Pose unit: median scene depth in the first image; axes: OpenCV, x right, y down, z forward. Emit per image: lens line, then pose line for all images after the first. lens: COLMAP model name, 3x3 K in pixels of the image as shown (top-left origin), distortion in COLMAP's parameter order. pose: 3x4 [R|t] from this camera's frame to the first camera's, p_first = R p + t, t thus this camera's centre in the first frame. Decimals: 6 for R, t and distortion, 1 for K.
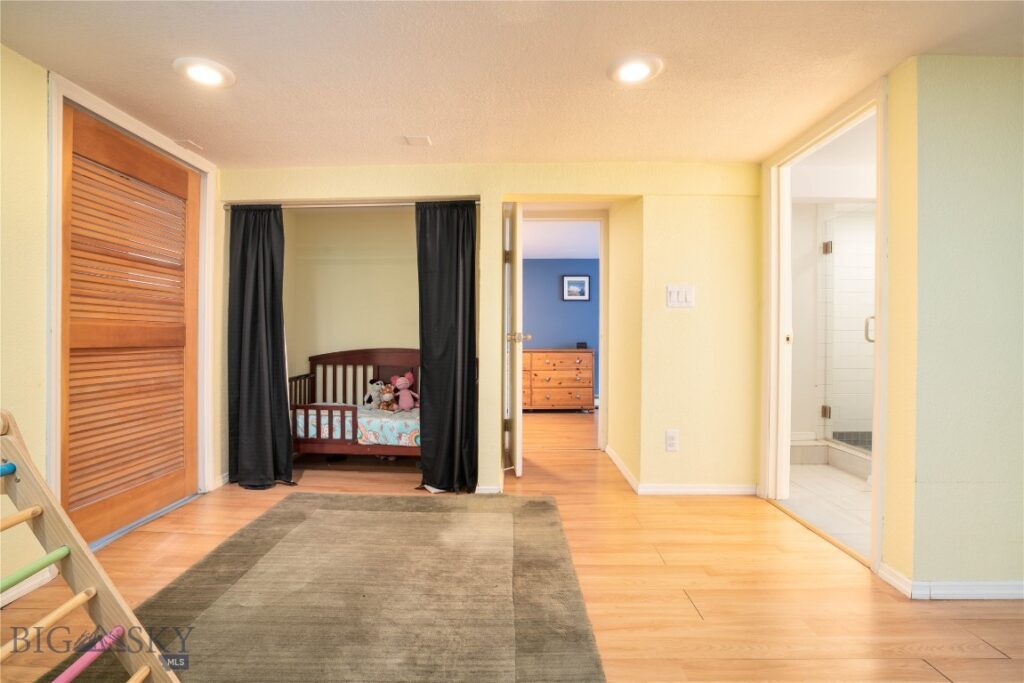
lens RADIAL K [[491.0, 0, 509.4], [0, 491.0, 341.7], [0, 0, 1]] dist [-0.021237, 0.000453]
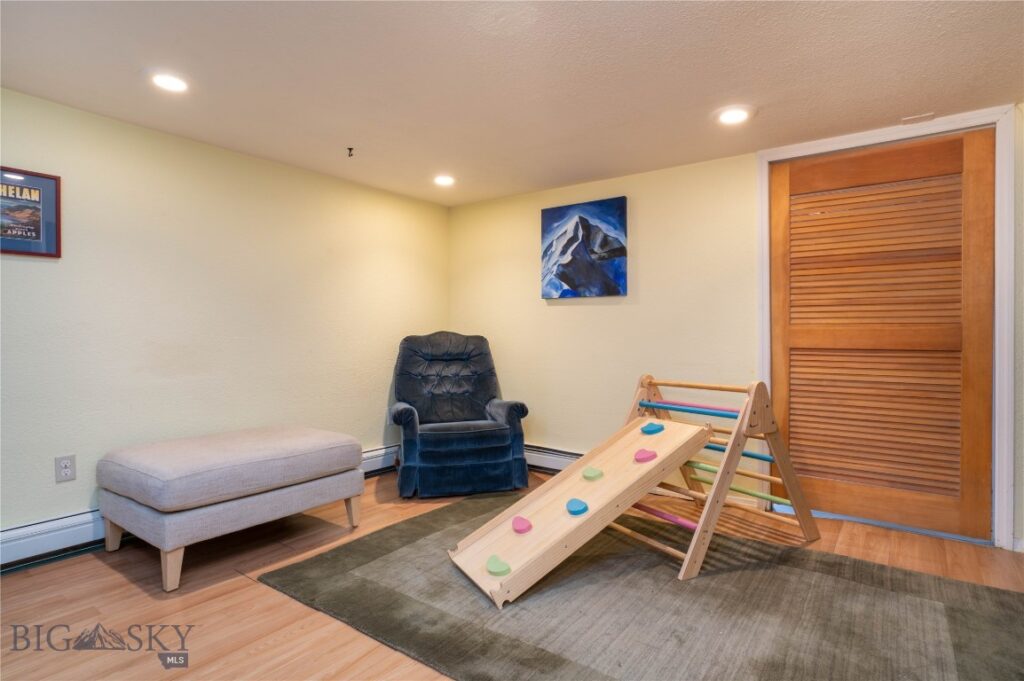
lens RADIAL K [[536.8, 0, 512.3], [0, 536.8, 336.1], [0, 0, 1]] dist [0.000670, -0.000030]
pose [[-0.585200, -0.003080, -0.810883, 0.530635], [-0.012121, 0.999914, 0.004950, -0.011788], [0.810798, 0.012726, -0.585187, 0.950765]]
